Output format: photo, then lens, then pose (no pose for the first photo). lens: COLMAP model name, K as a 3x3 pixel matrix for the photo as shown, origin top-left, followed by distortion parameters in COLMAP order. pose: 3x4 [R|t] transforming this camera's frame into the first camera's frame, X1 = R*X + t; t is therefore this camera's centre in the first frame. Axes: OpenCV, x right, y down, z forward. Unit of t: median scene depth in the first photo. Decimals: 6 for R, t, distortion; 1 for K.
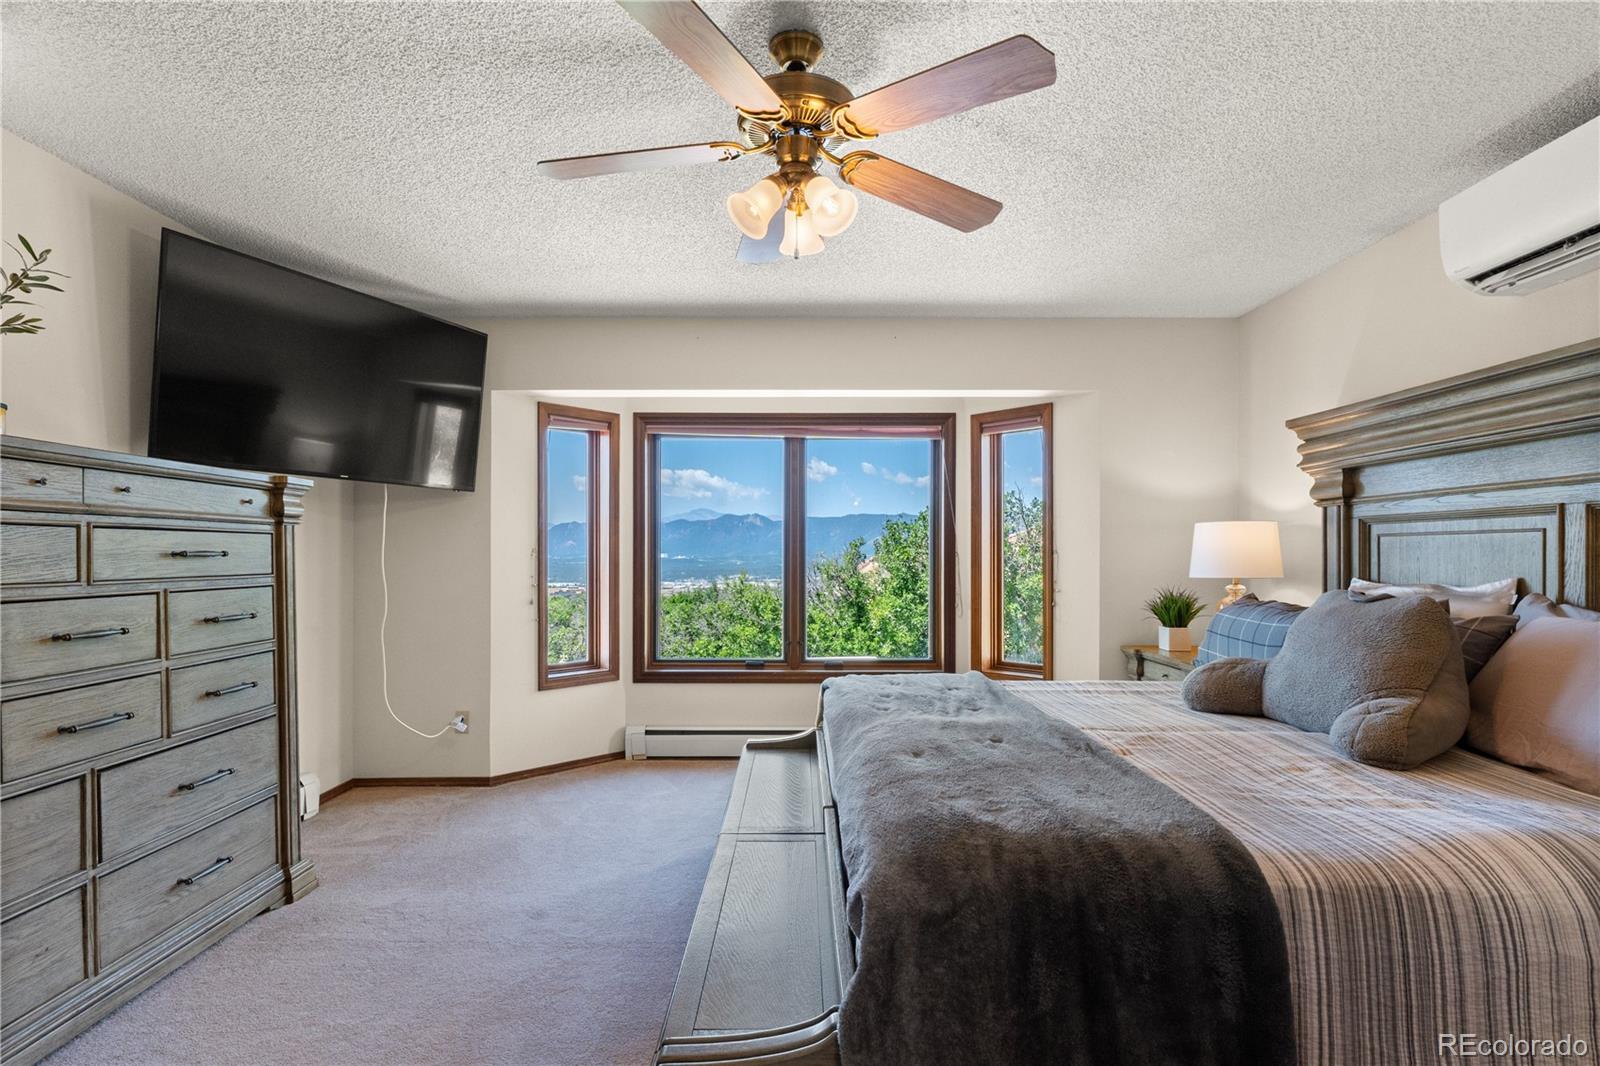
lens RADIAL K [[759.2, 0, 802.6], [0, 759.2, 555.6], [0, 0, 1]] dist [-0.005077, -0.000698]
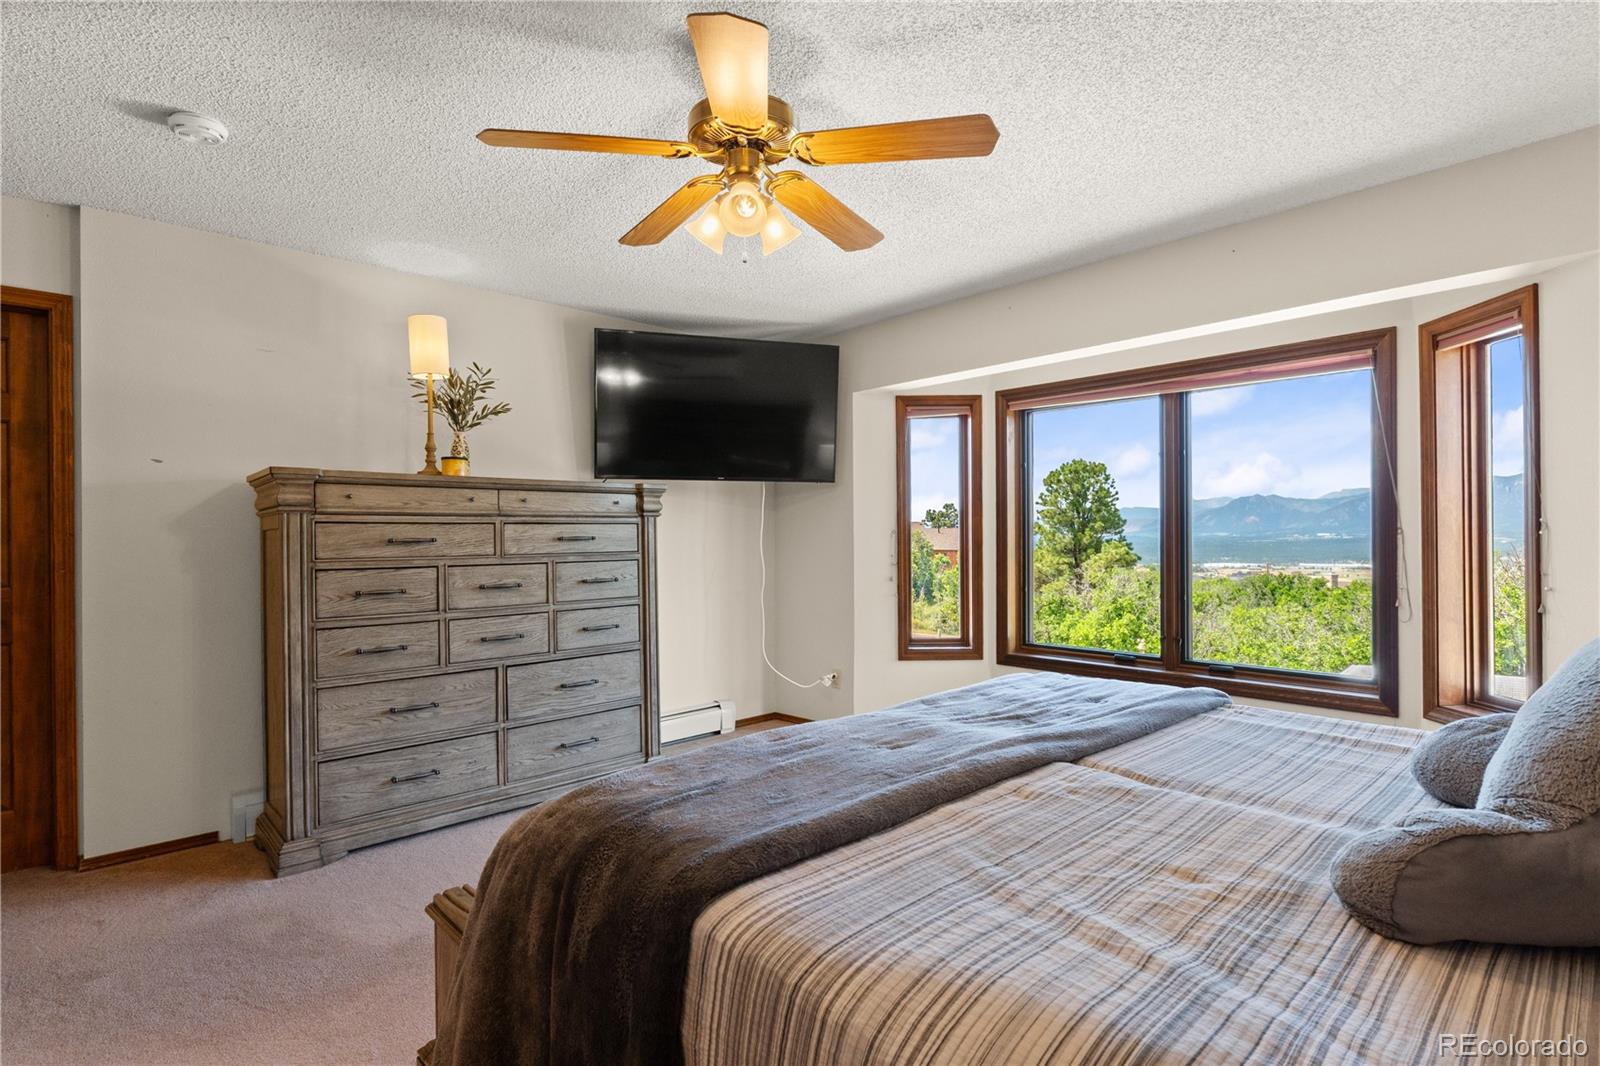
lens RADIAL K [[773.1, 0, 800.0], [0, 773.1, 533.0], [0, 0, 1]] dist [-0.009786, -0.000493]
pose [[0.684341, -0.009478, -0.729100, 0.622543], [0.008980, 0.999949, -0.004570, -0.001929], [0.729106, -0.003420, 0.684392, 0.226342]]
